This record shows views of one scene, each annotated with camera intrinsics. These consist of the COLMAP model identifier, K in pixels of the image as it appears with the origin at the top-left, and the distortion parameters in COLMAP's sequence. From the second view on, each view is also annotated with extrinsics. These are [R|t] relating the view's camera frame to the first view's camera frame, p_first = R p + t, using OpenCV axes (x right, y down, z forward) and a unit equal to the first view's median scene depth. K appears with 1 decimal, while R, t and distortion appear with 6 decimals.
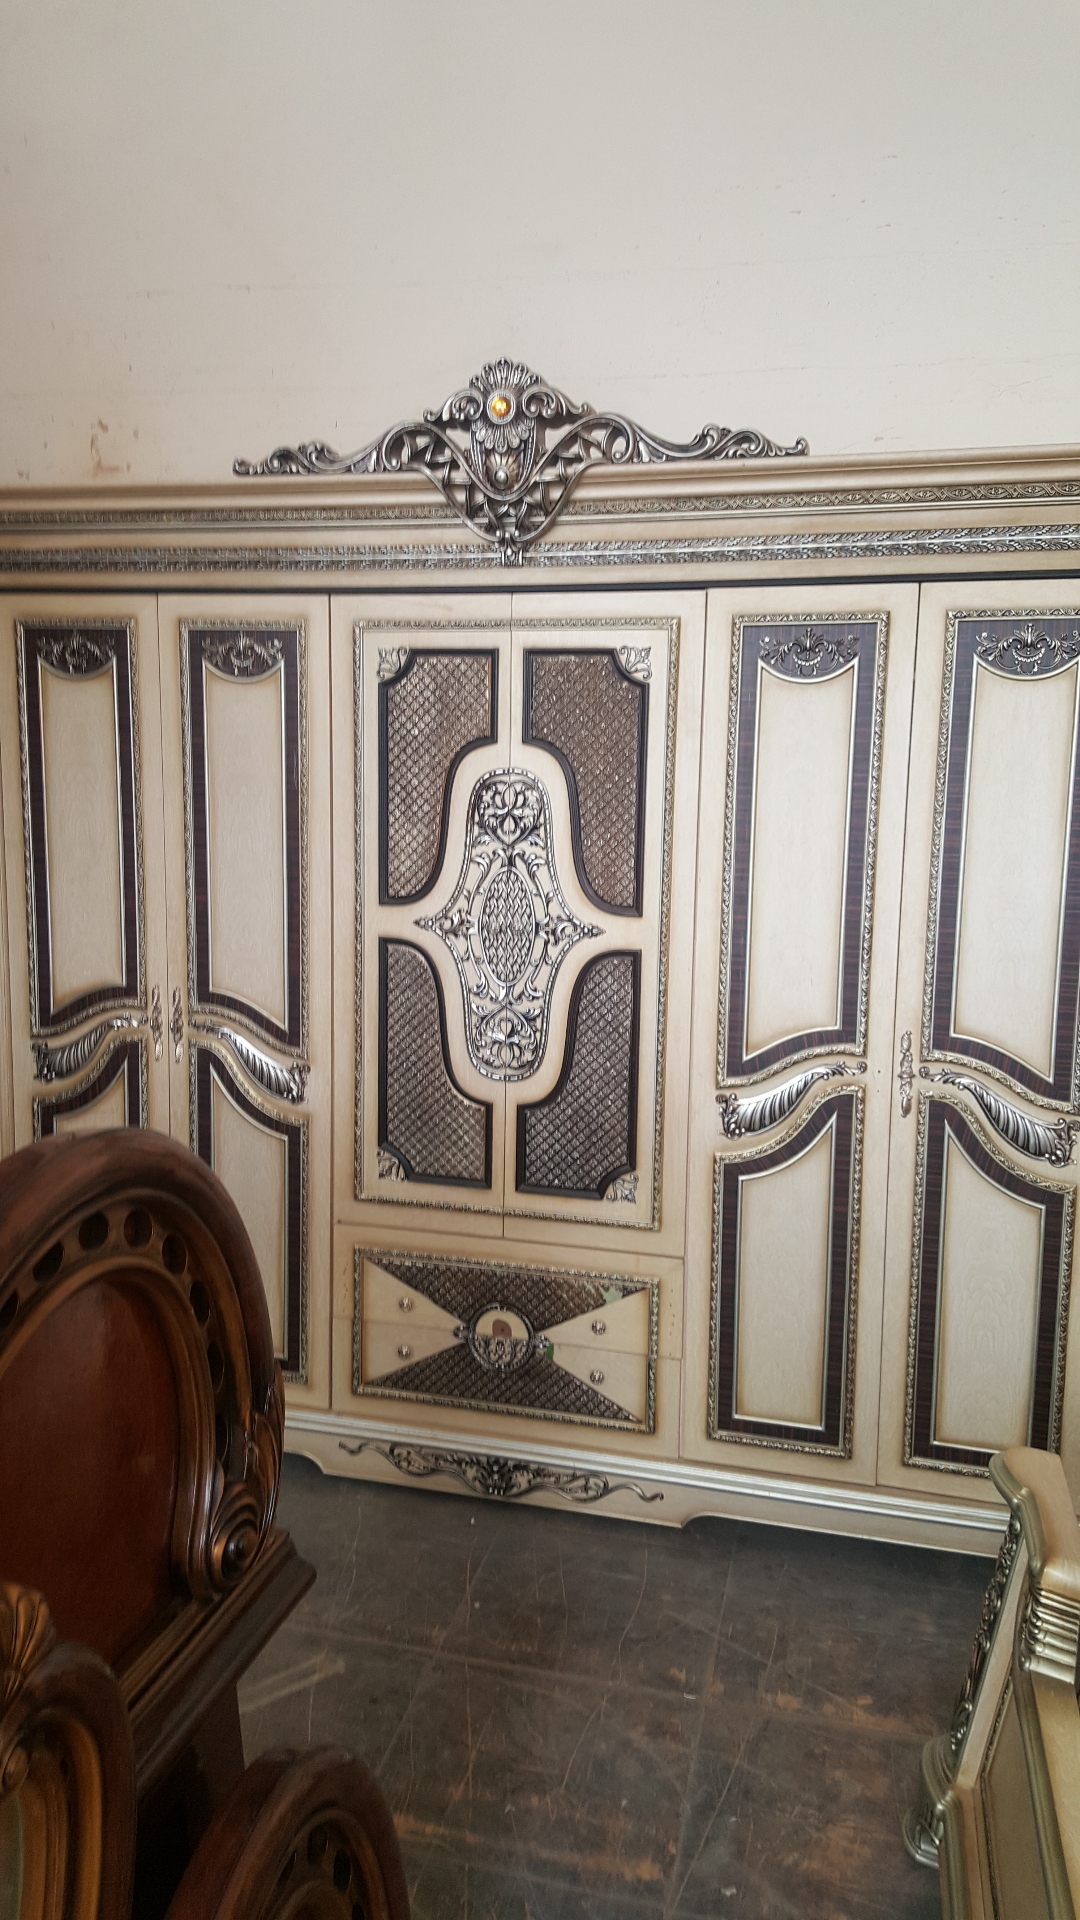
lens RADIAL K [[1457.0, 0, 501.9], [0, 1457.0, 965.6], [0, 0, 1]] dist [0.062148, -0.070931]
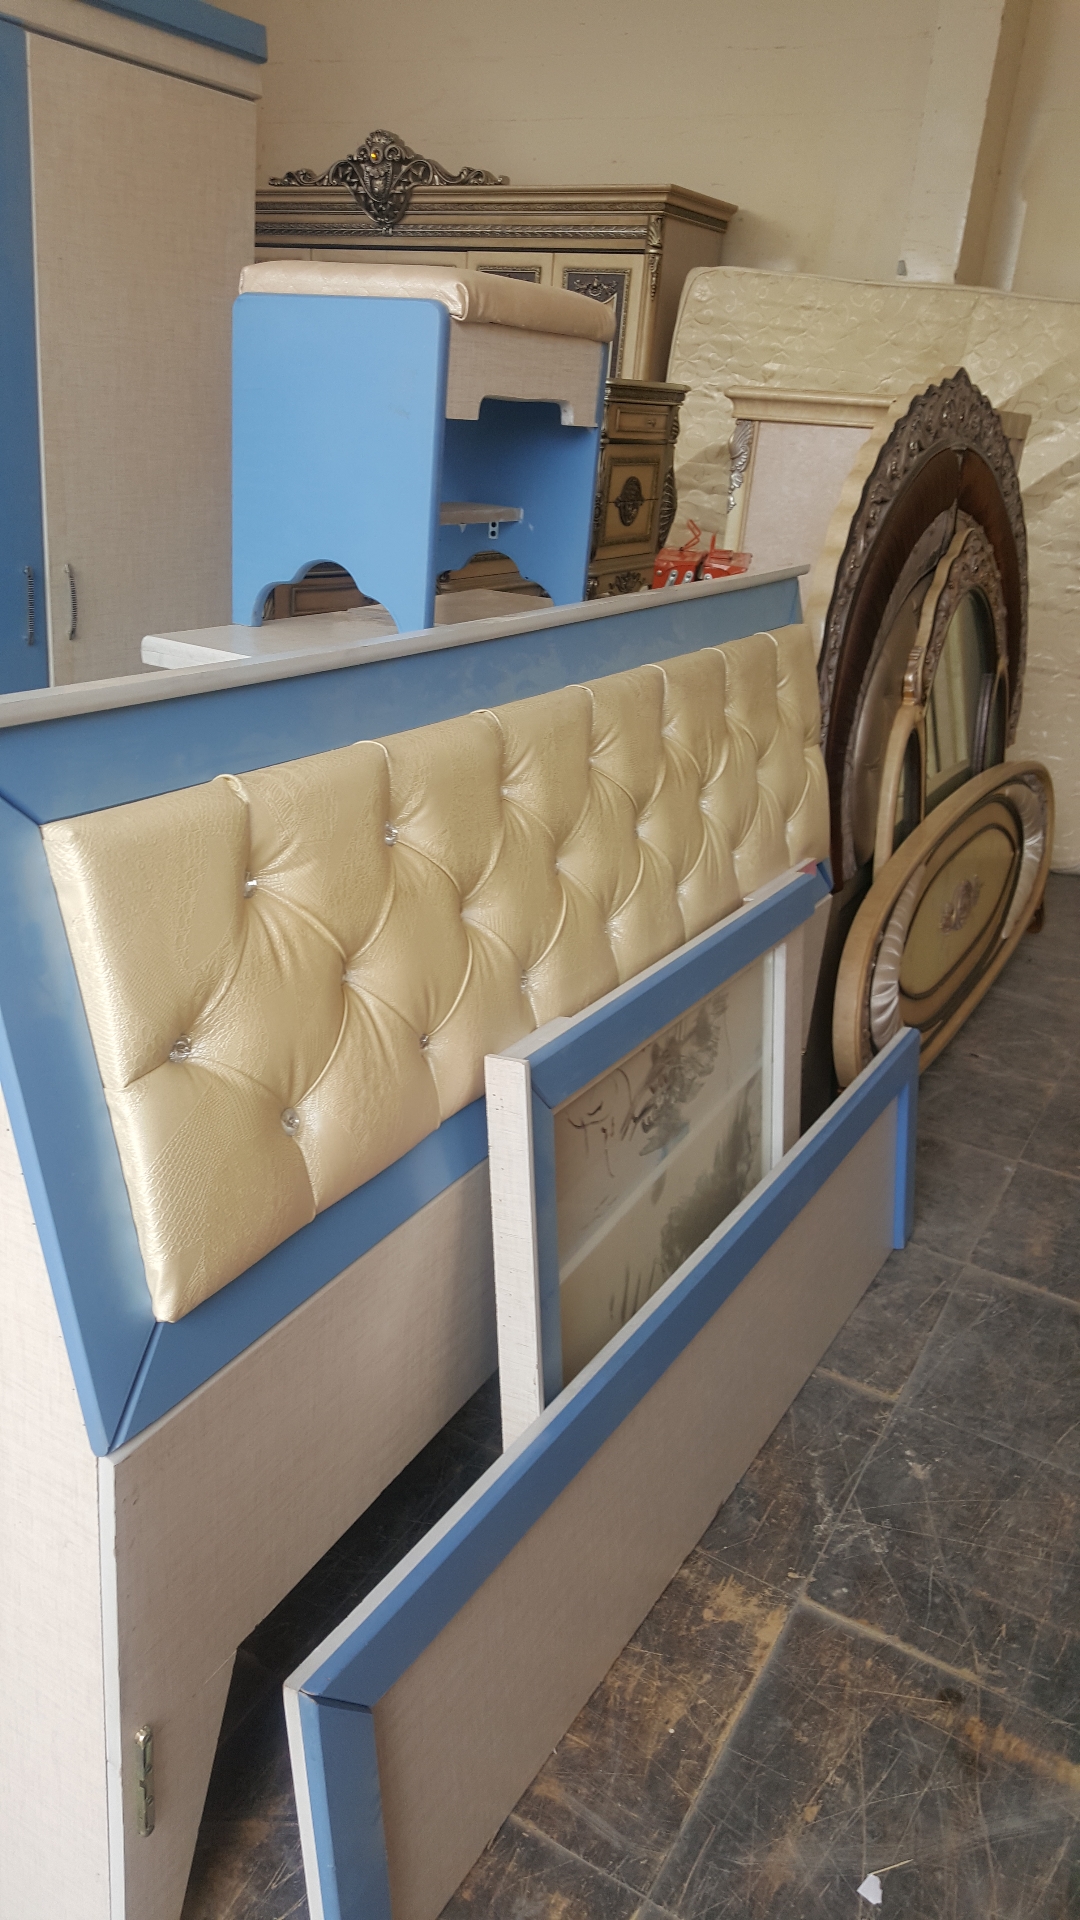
lens RADIAL K [[1457.0, 0, 450.4], [0, 1457.0, 995.1], [0, 0, 1]] dist [0.062148, -0.070931]
pose [[0.954110, 0.153447, -0.257153, 0.814165], [-0.079754, 0.957930, 0.275699, 0.181874], [0.288640, -0.242539, 0.926208, -1.208971]]
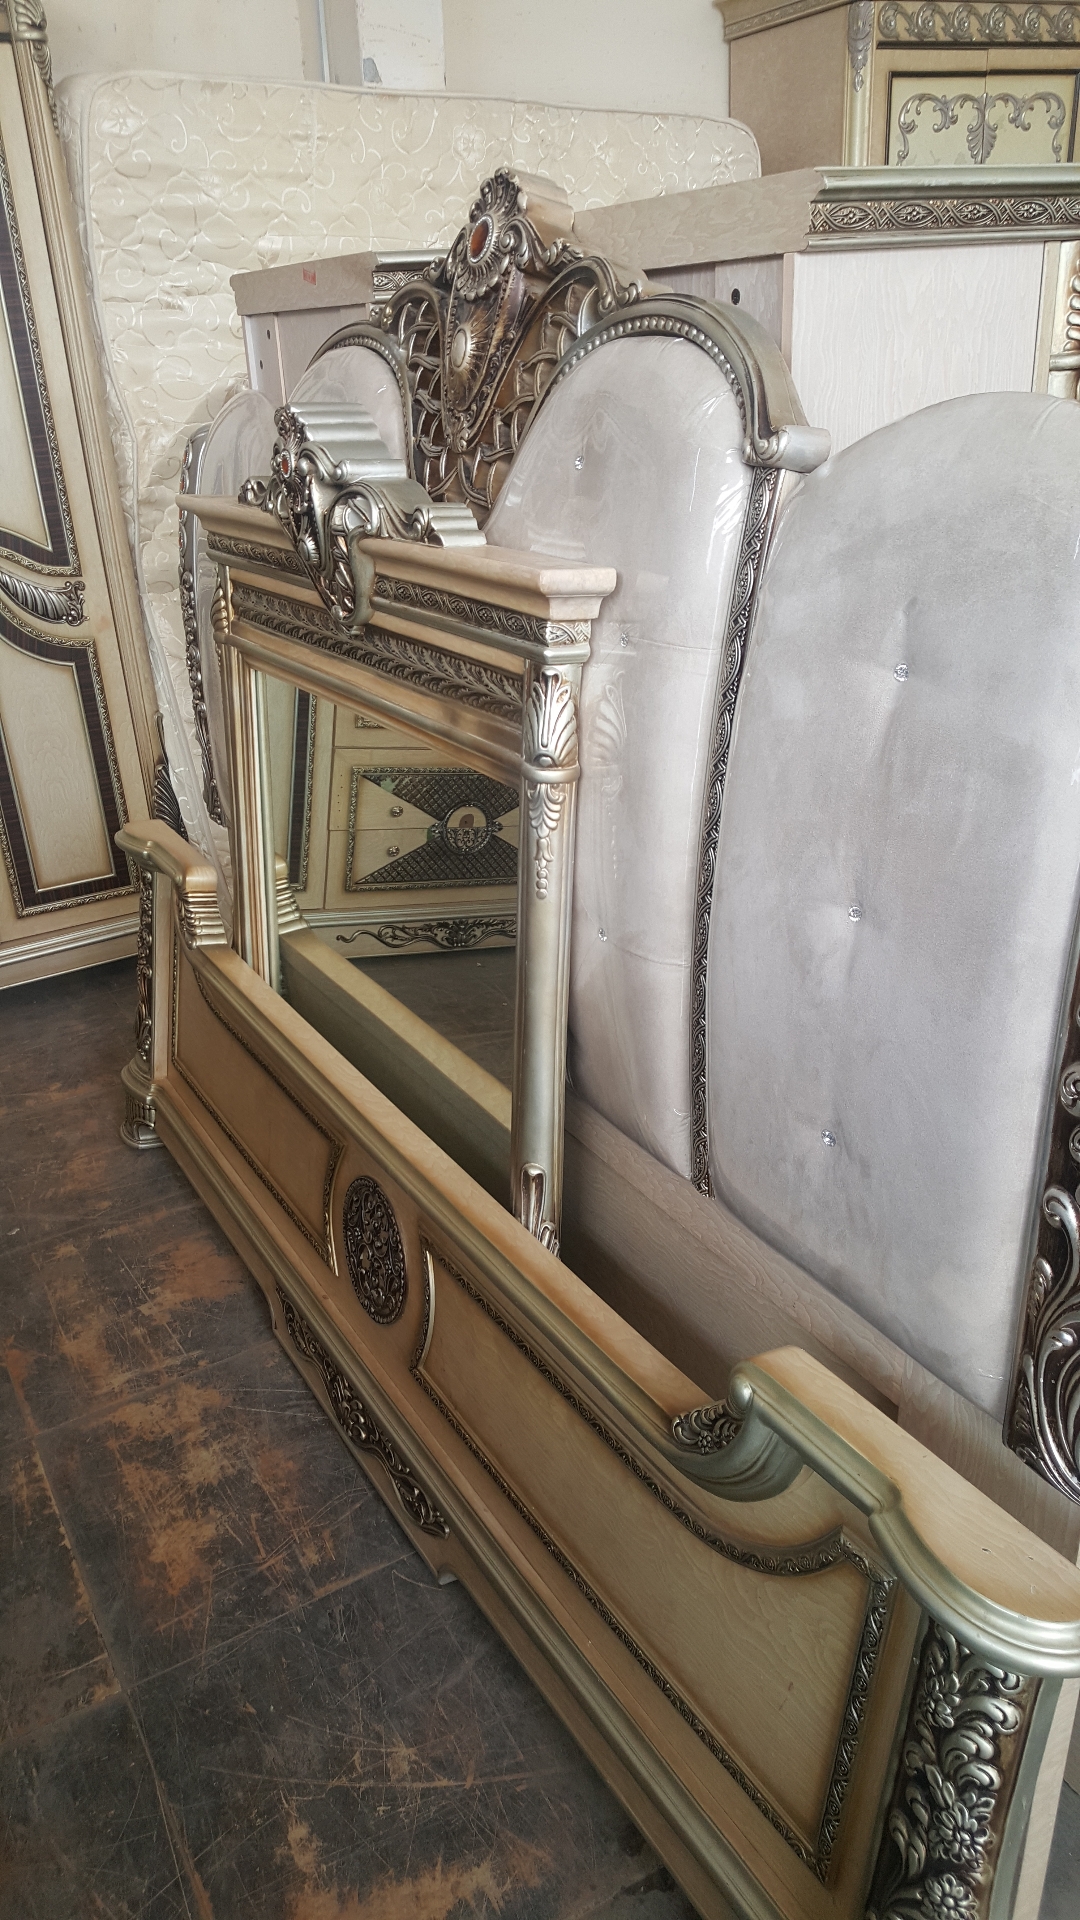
lens RADIAL K [[1457.0, 0, 534.4], [0, 1457.0, 958.5], [0, 0, 1]] dist [0.062148, -0.070931]
pose [[0.724326, -0.347569, 0.595439, -0.151630], [0.164418, 0.925795, 0.340398, 0.048332], [-0.669566, -0.148658, 0.727724, -0.136486]]
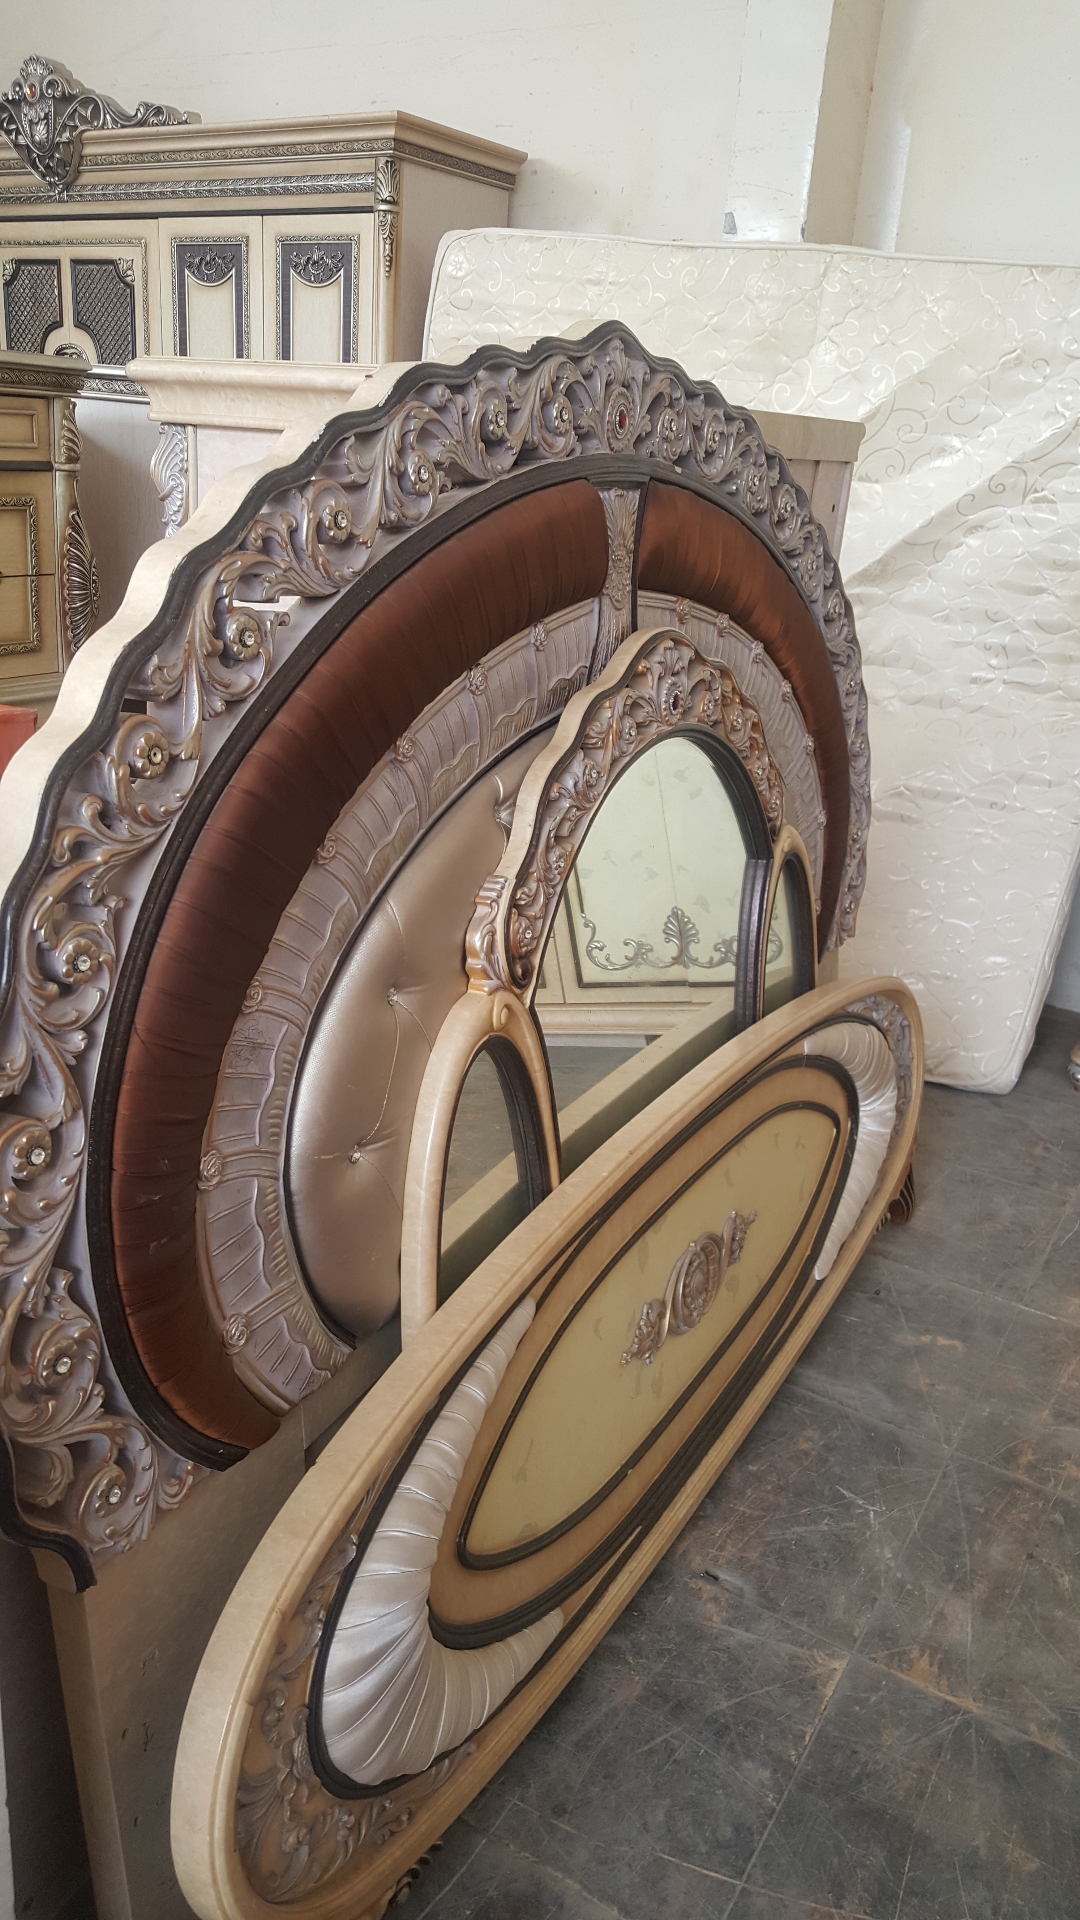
lens RADIAL K [[1457.0, 0, 444.2], [0, 1457.0, 983.7], [0, 0, 1]] dist [0.062148, -0.070931]
pose [[0.946998, 0.143485, -0.287415, 0.974651], [-0.070195, 0.965510, 0.250725, 0.108591], [0.313477, -0.217261, 0.924408, -0.508387]]
